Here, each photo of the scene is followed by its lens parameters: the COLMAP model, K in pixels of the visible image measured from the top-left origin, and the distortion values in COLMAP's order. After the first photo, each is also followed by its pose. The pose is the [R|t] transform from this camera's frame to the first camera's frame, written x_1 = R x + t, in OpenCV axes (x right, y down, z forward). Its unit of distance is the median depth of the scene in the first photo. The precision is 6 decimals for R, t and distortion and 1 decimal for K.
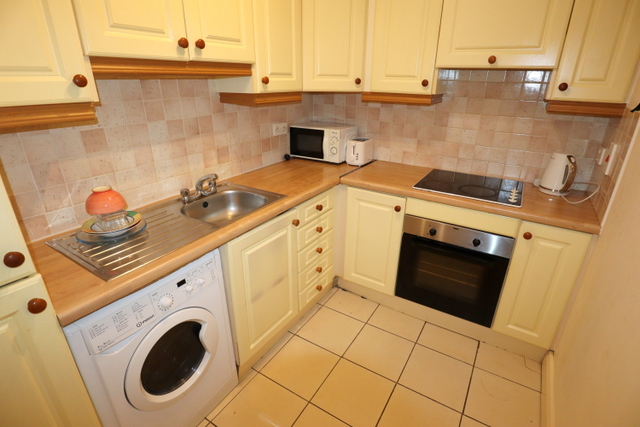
lens RADIAL K [[325.5, 0, 321.6], [0, 325.5, 215.1], [0, 0, 1]] dist [-0.040058, 0.005943]
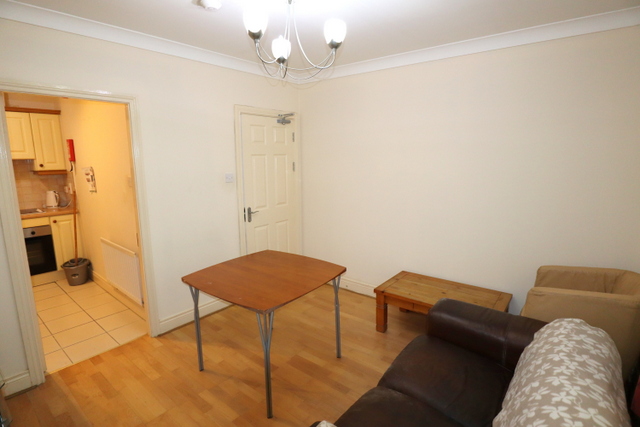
lens RADIAL K [[325.5, 0, 321.1], [0, 325.5, 213.0], [0, 0, 1]] dist [-0.040058, 0.005943]
pose [[0.130683, -0.194423, 0.972174, -1.442424], [0.394616, 0.909761, 0.128896, 0.490198], [-0.909506, 0.366791, 0.195612, -1.365377]]
